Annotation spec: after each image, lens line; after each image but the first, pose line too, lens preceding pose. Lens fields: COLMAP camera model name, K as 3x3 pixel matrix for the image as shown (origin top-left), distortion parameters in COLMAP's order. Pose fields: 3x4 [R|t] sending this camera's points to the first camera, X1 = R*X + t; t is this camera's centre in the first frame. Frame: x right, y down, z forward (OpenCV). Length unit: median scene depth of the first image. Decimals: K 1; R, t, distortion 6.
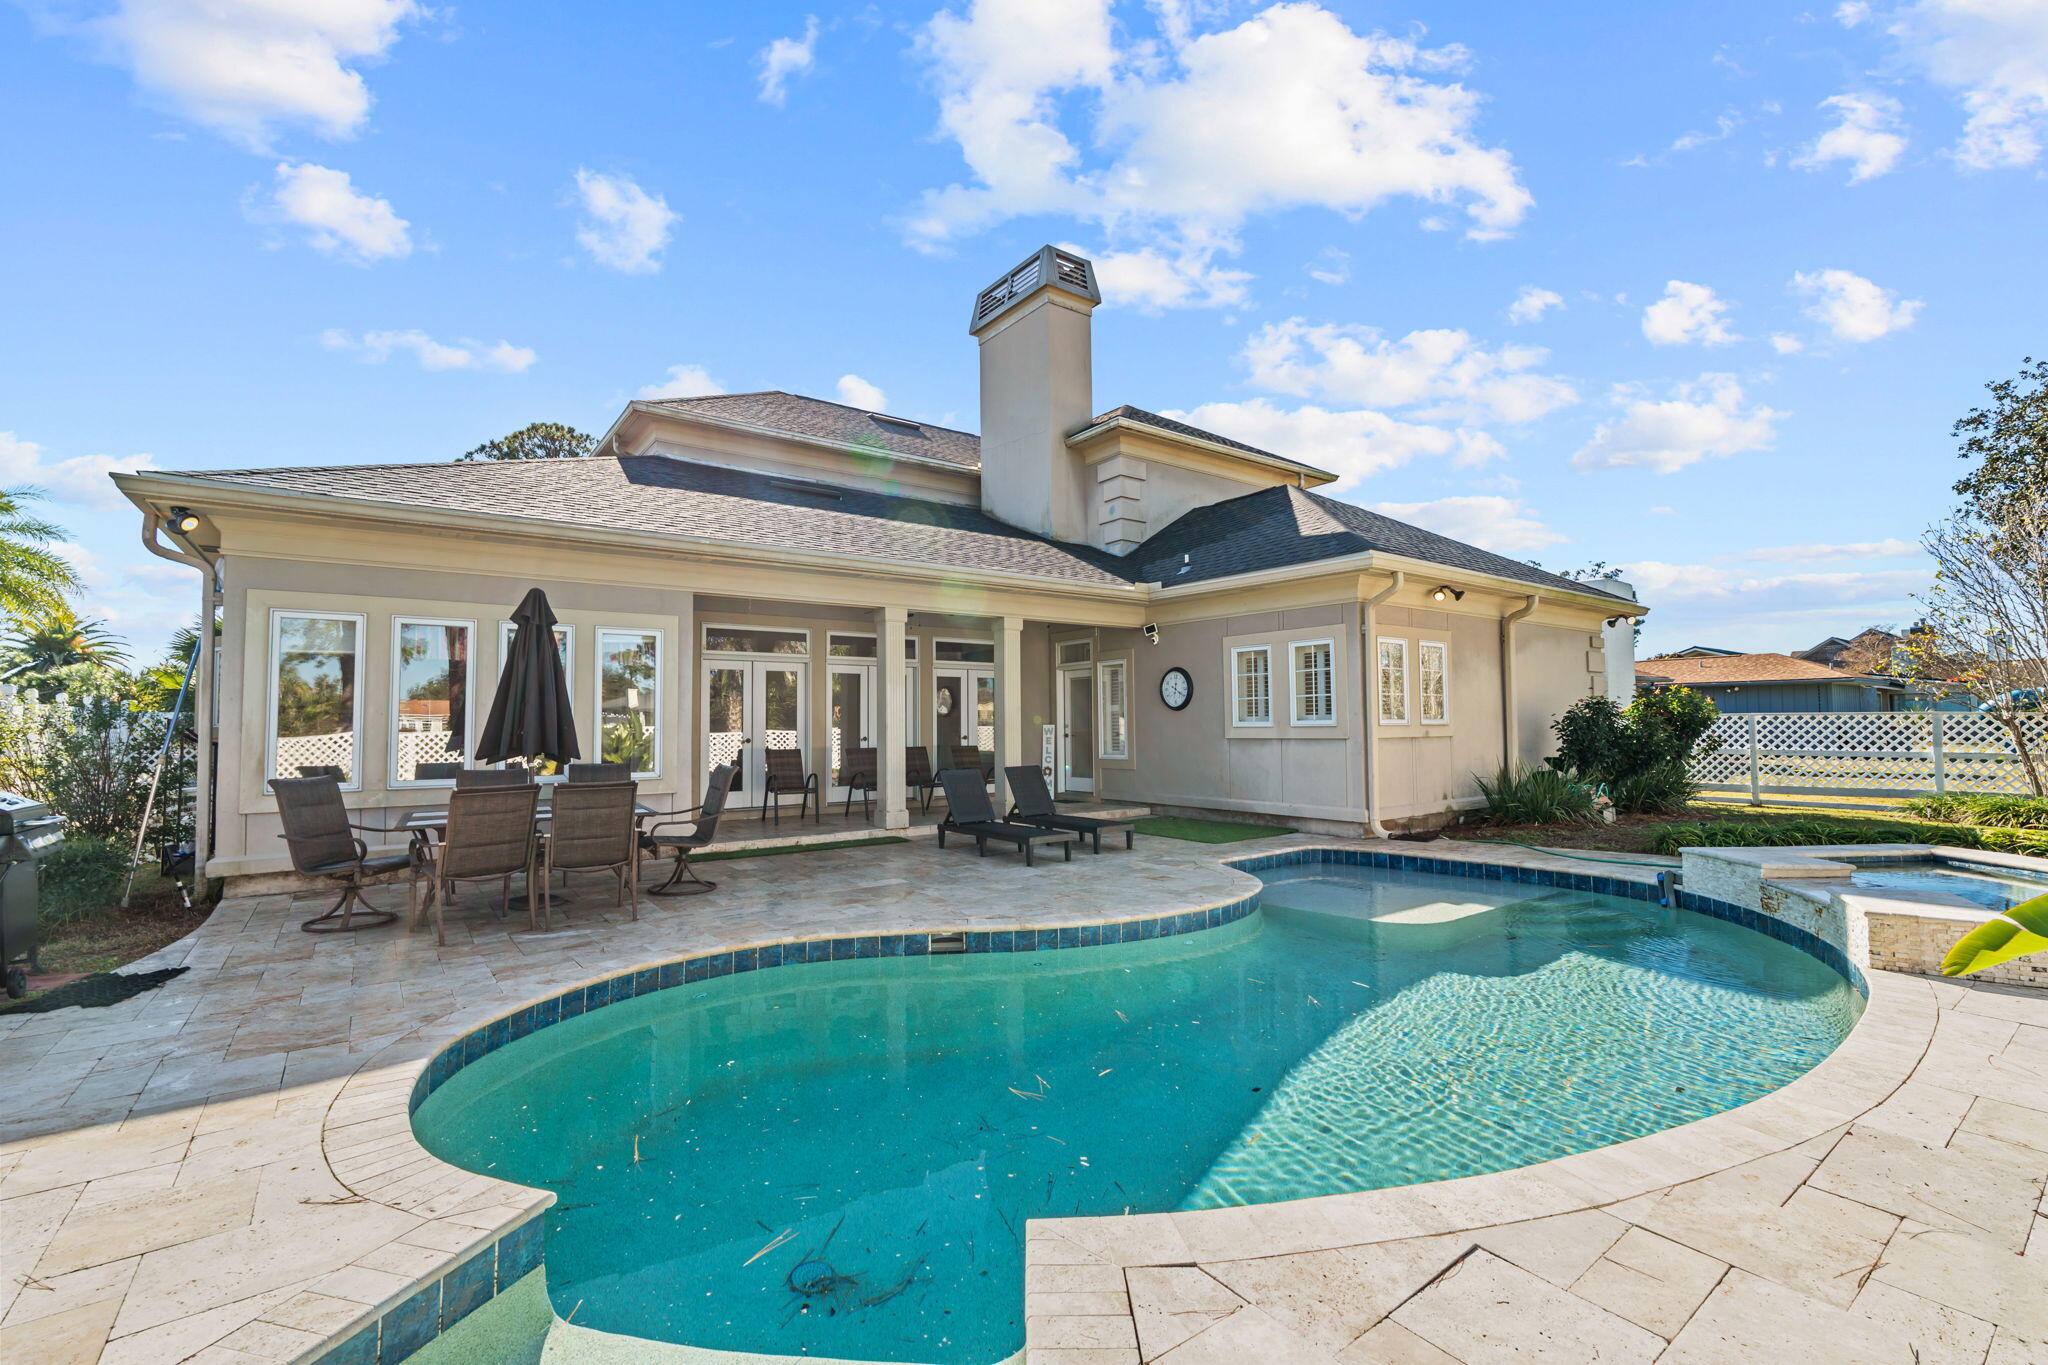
lens RADIAL K [[902.9, 0, 1015.6], [0, 902.9, 698.3], [0, 0, 1]] dist [-0.006045, 0.001020]
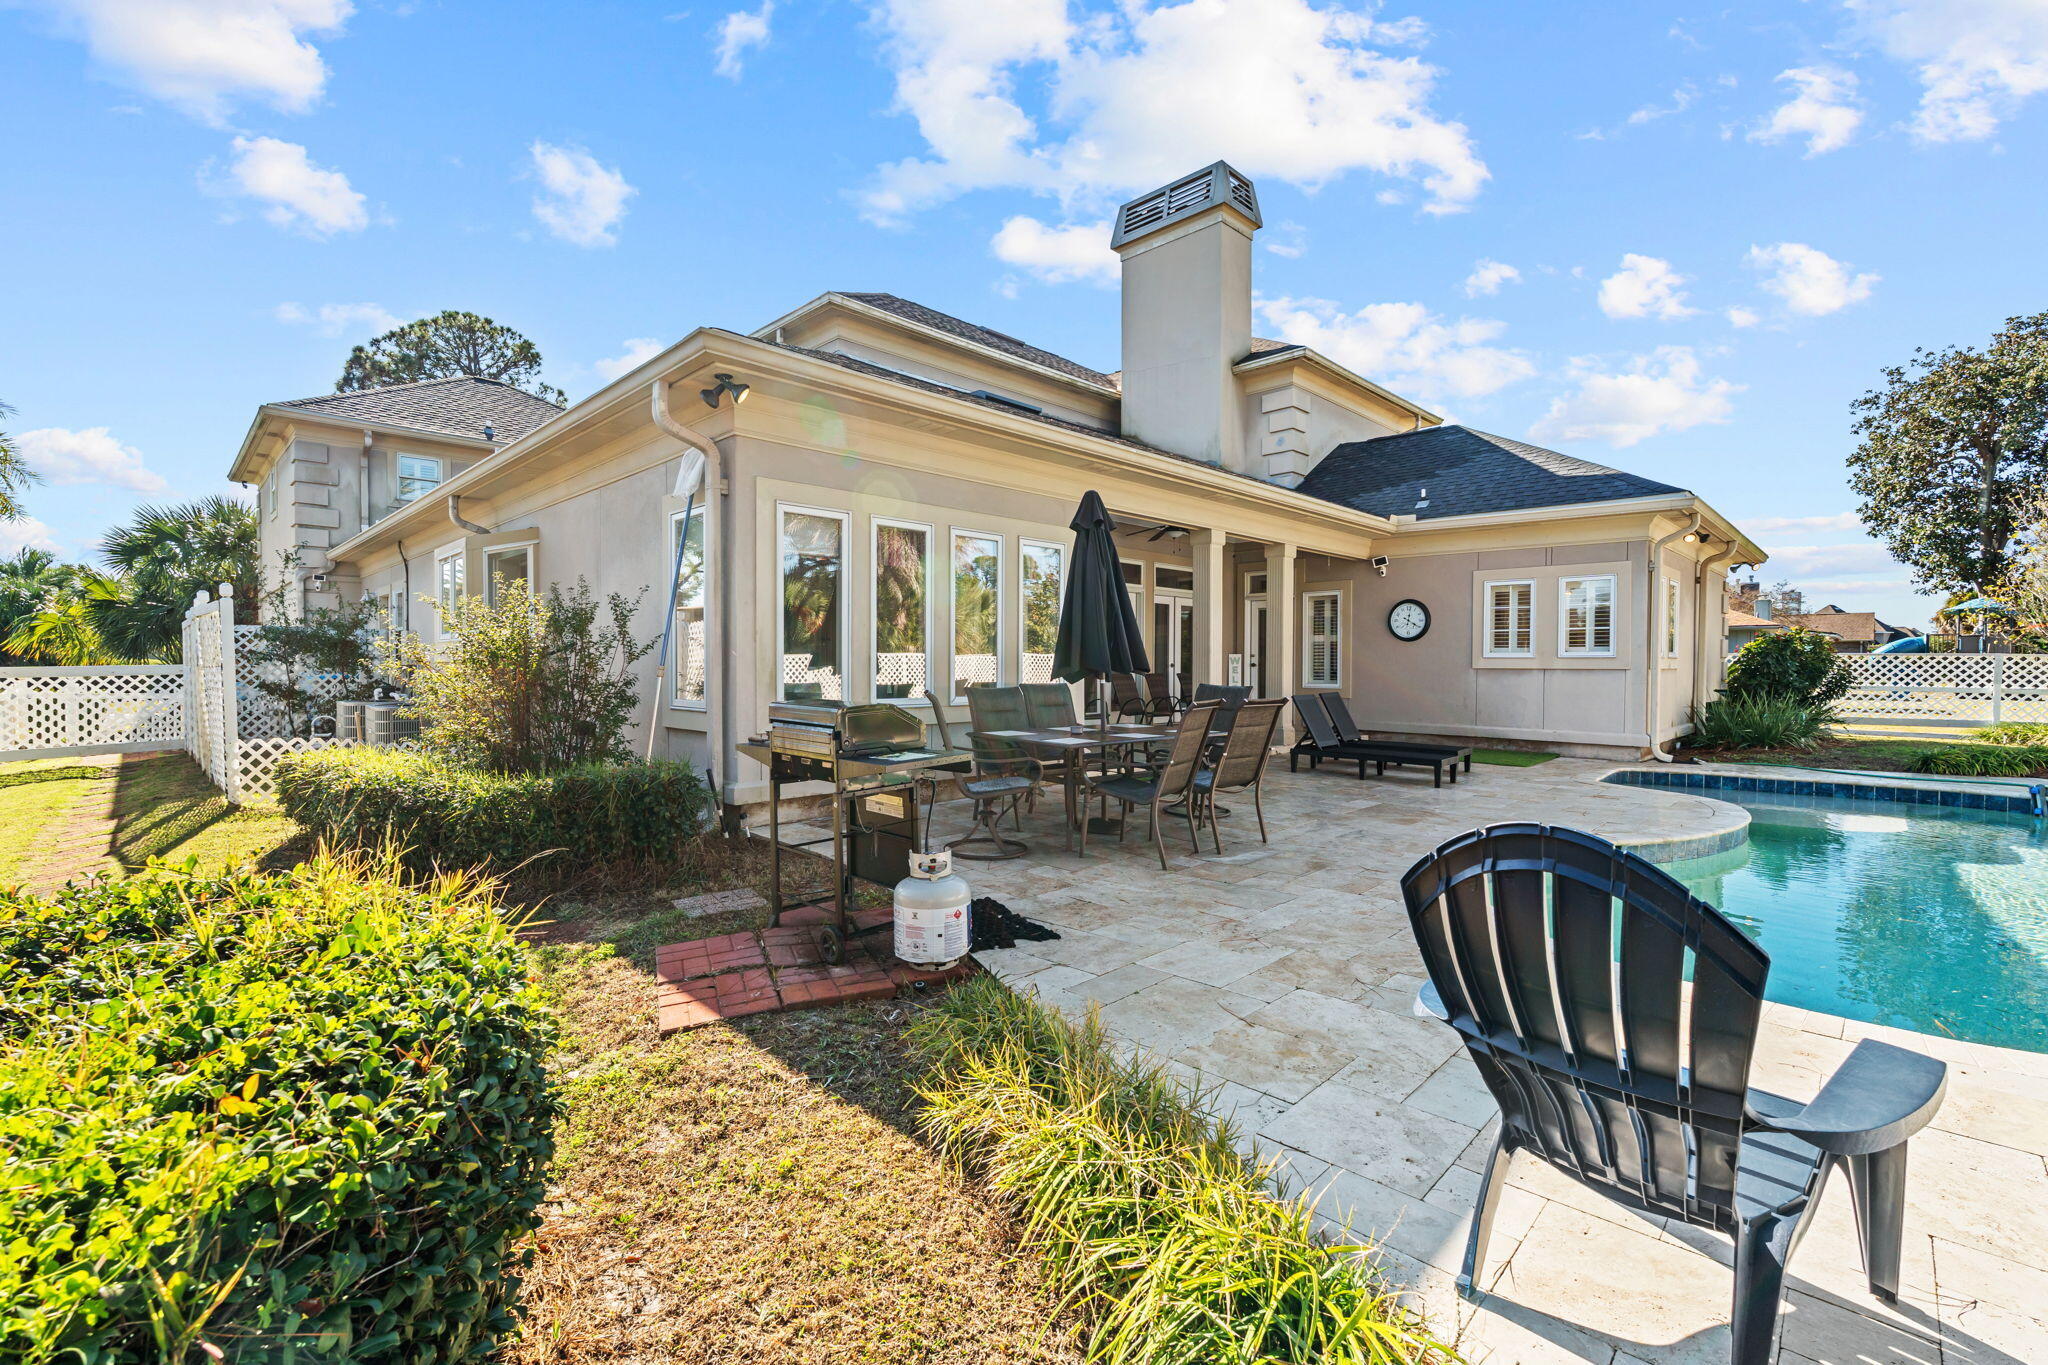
lens RADIAL K [[902.9, 0, 1022.4], [0, 902.9, 693.4], [0, 0, 1]] dist [-0.006045, 0.001020]
pose [[0.987788, 0.007023, 0.155645, -0.355152], [-0.017148, 0.997815, 0.063808, 0.012413], [-0.154857, -0.065698, 0.985750, 0.042363]]
